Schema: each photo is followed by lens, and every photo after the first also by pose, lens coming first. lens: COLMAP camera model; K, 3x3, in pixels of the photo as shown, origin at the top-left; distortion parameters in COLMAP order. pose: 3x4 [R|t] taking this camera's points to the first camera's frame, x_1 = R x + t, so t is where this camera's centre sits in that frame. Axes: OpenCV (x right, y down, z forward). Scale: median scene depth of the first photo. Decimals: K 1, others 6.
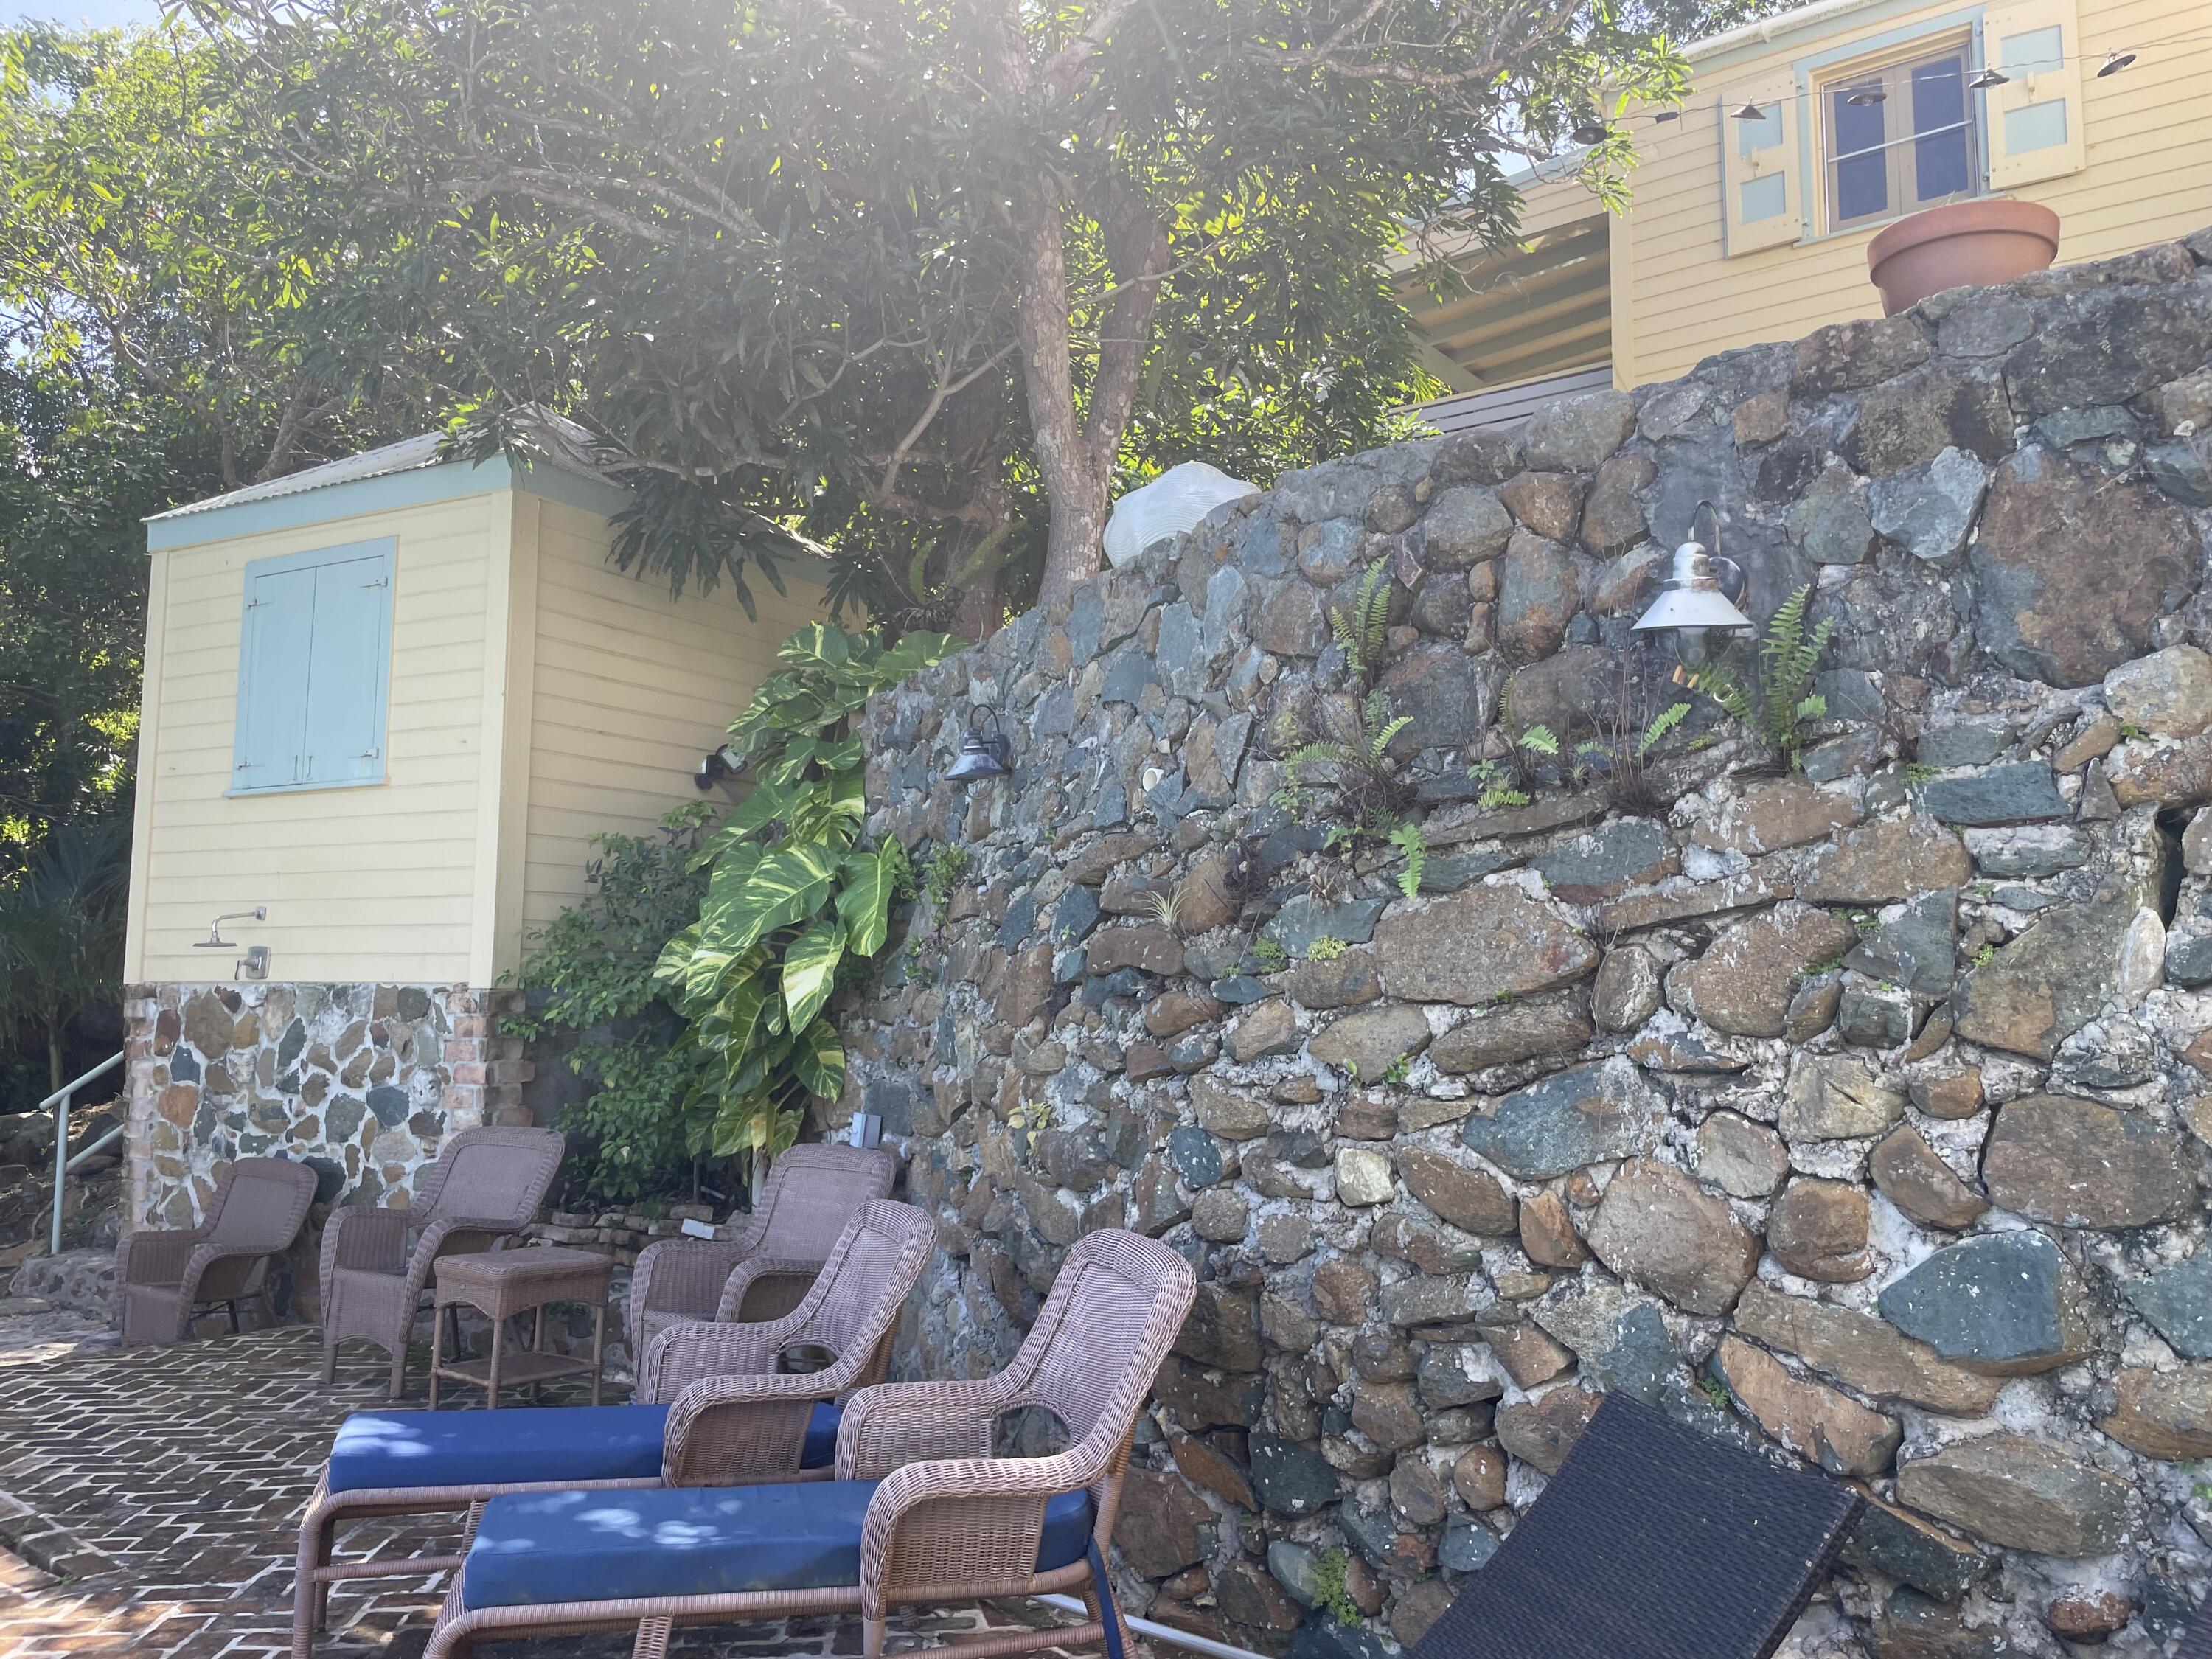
lens RADIAL K [[1681.2, 0, 1097.6], [0, 1681.2, 799.7], [0, 0, 1]] dist [0.065899, -0.056295]
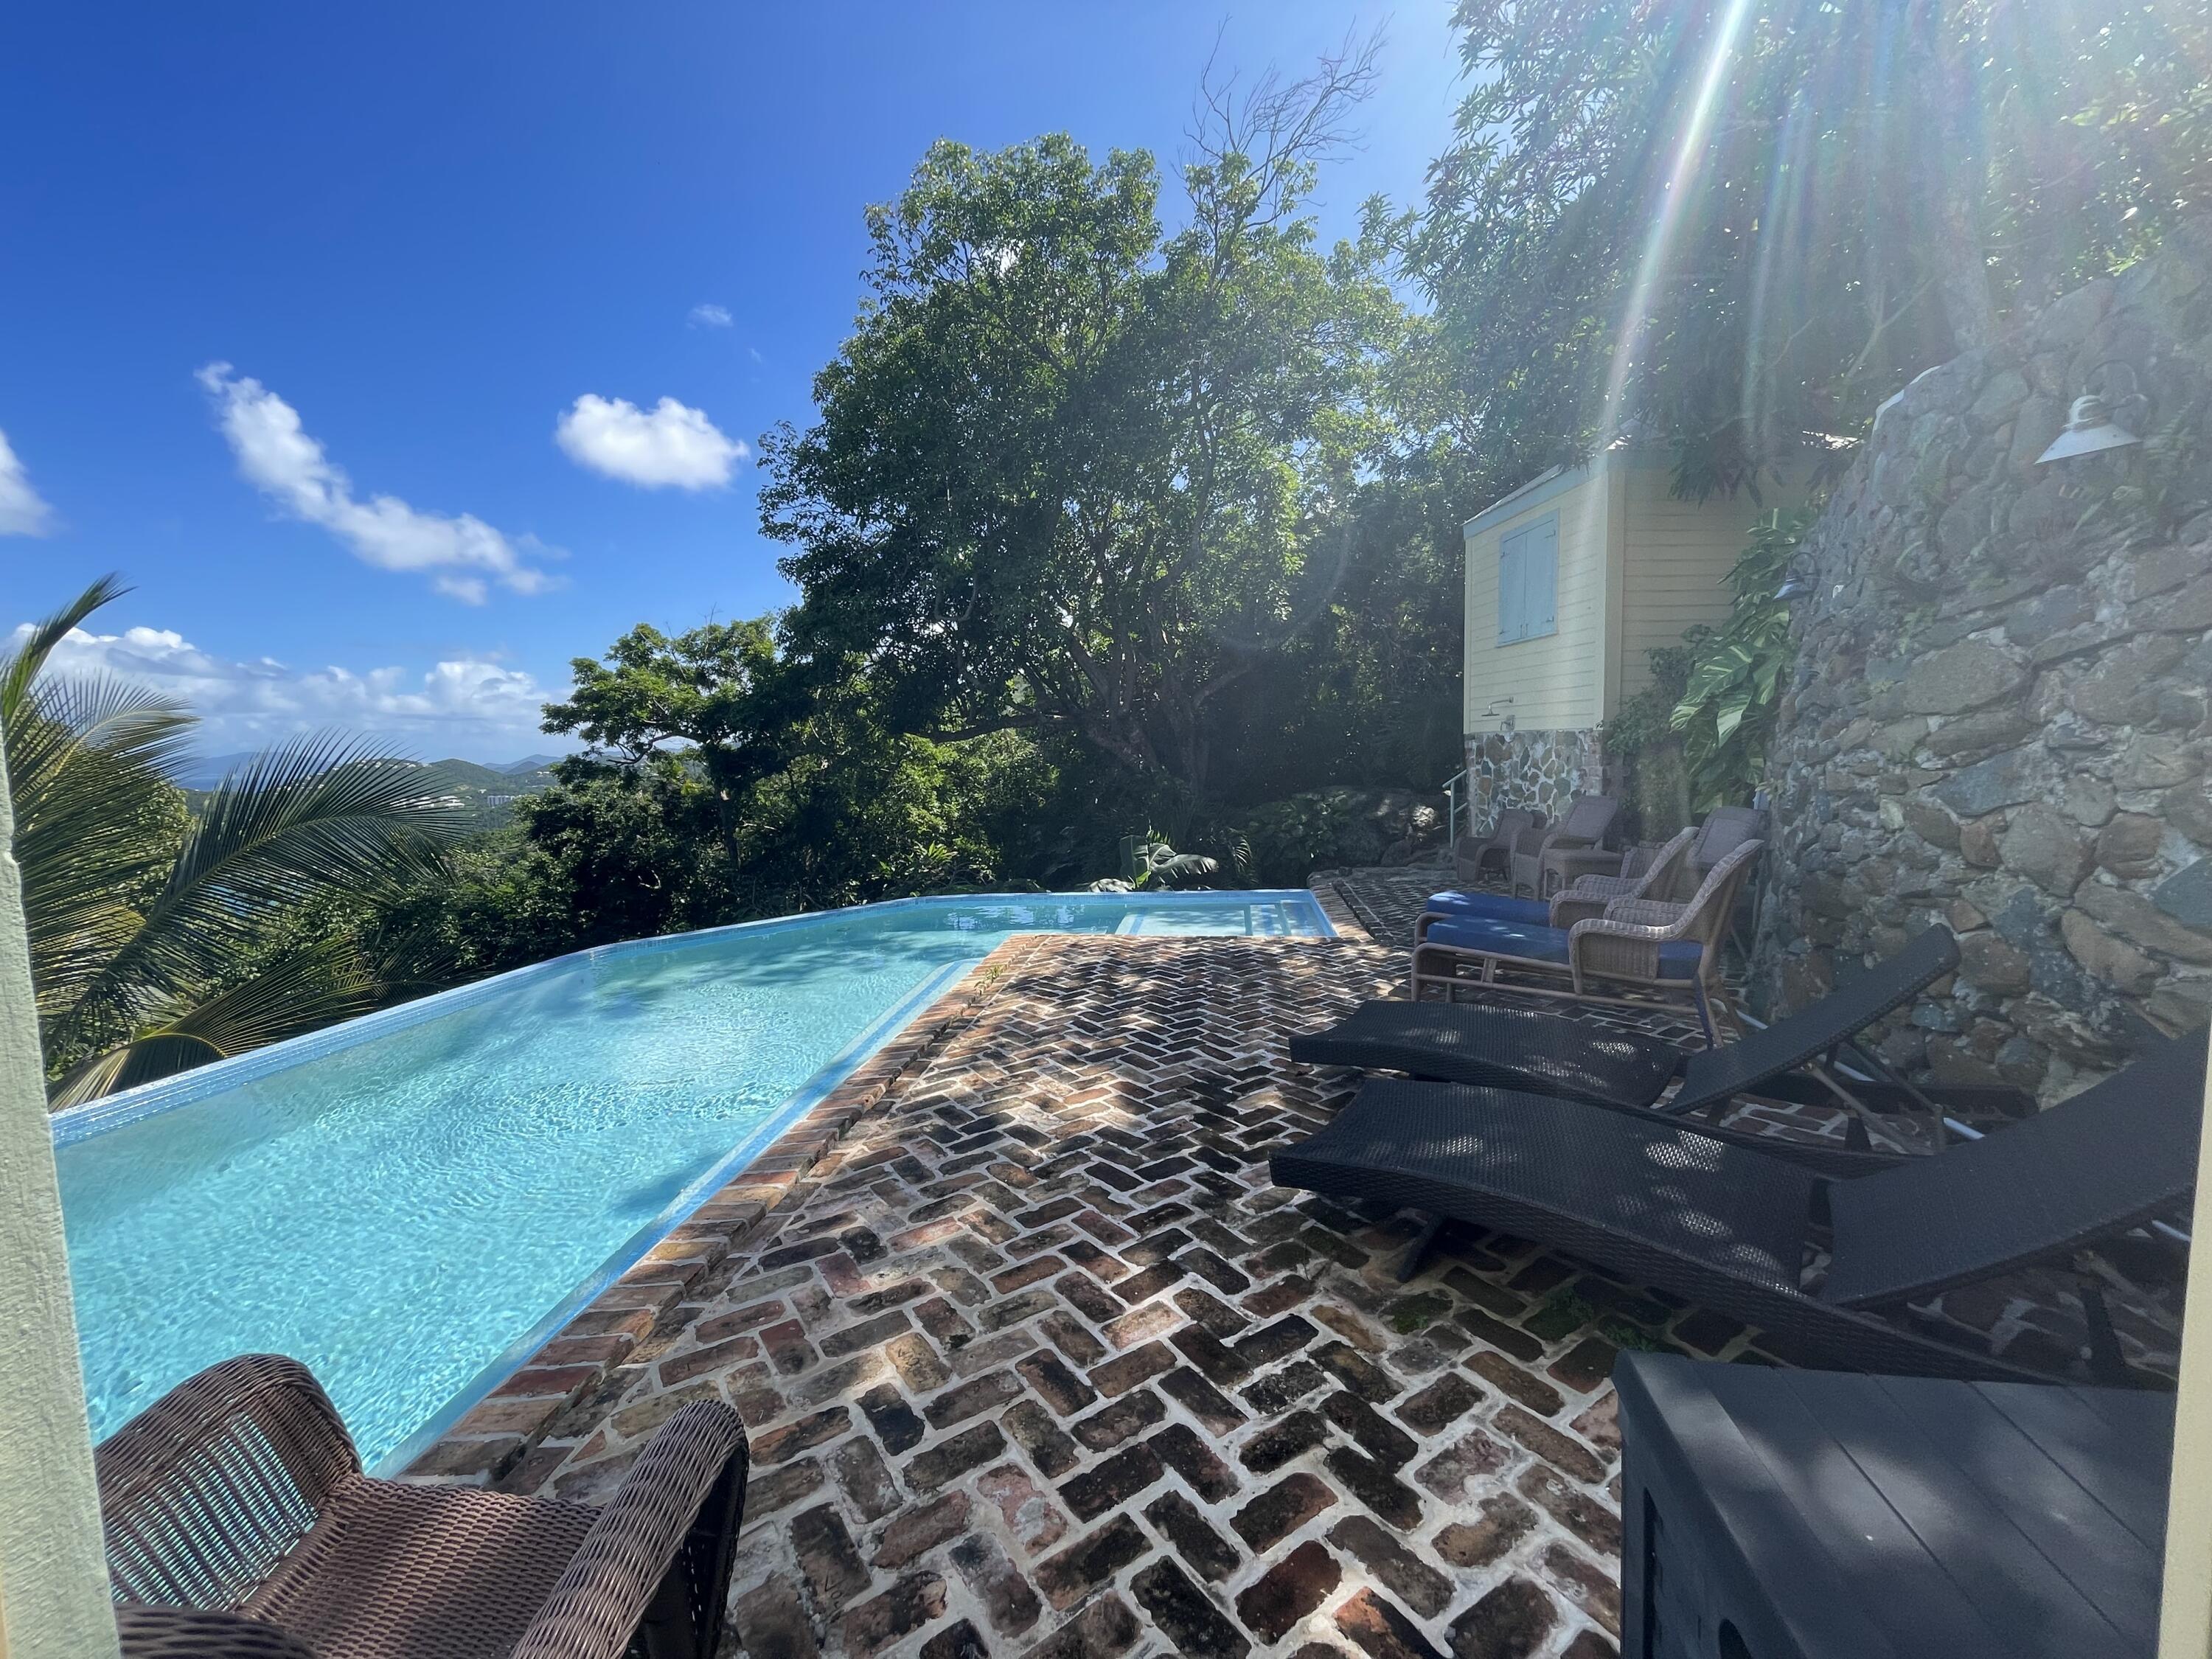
lens RADIAL K [[896.6, 0, 1105.8], [0, 896.6, 815.6], [0, 0, 1]] dist [-0.002032, 0.000022]
pose [[0.542449, 0.044559, -0.838906, 0.521397], [0.118494, 0.984551, 0.128915, 0.007945], [0.831690, -0.169335, 0.528789, -0.178923]]
